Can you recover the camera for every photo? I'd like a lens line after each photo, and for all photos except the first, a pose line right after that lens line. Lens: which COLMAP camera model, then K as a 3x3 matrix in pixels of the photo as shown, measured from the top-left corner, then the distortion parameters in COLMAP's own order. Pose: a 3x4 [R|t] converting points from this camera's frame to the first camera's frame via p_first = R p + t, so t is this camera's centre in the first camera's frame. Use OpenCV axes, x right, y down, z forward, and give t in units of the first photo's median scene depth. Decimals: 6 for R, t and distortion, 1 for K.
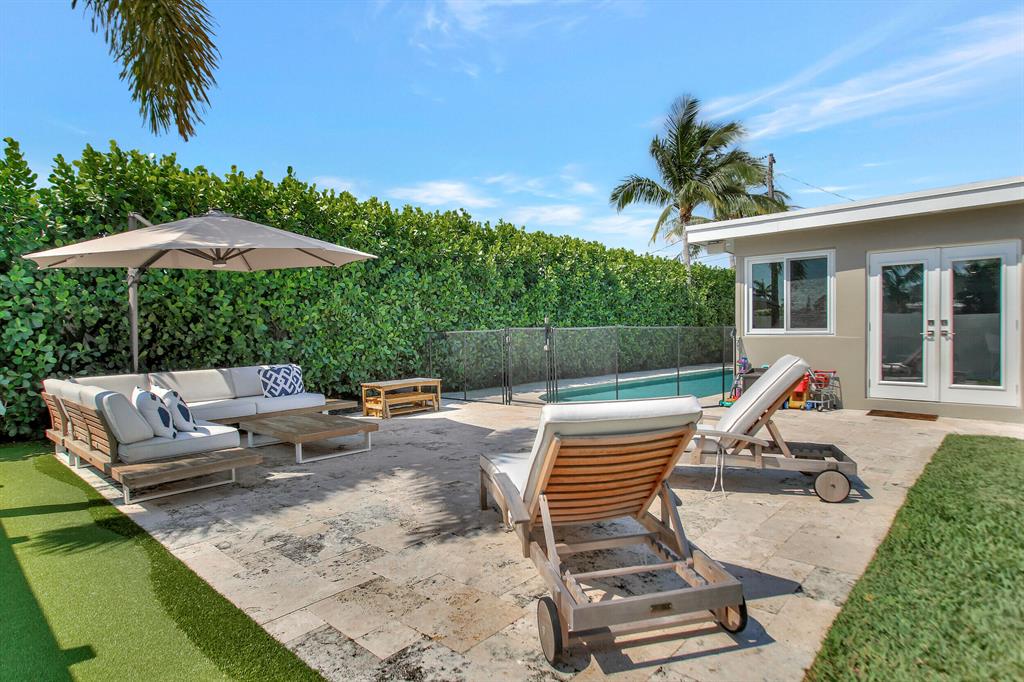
lens RADIAL K [[567.5, 0, 514.1], [0, 567.5, 337.9], [0, 0, 1]] dist [-0.006471, 0.007493]
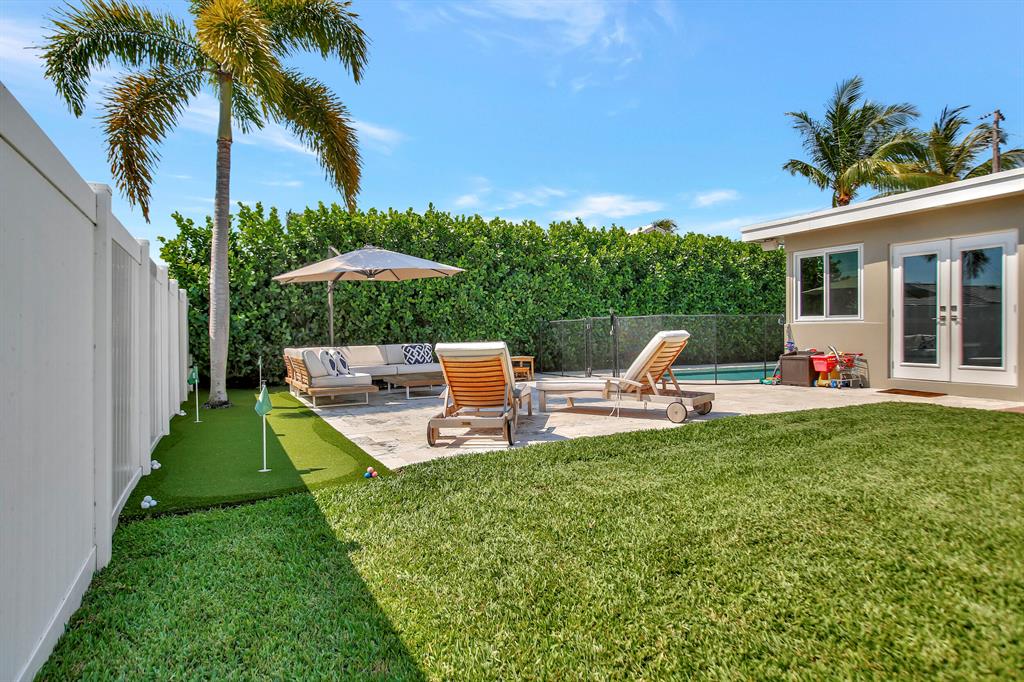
lens RADIAL K [[616.5, 0, 512.4], [0, 616.5, 339.8], [0, 0, 1]] dist [0.005100, 0.004479]
pose [[0.933436, 0.005163, -0.358707, 0.381840], [-0.001854, 0.999952, 0.009569, 0.022289], [0.358739, -0.008267, 0.933401, -0.390692]]
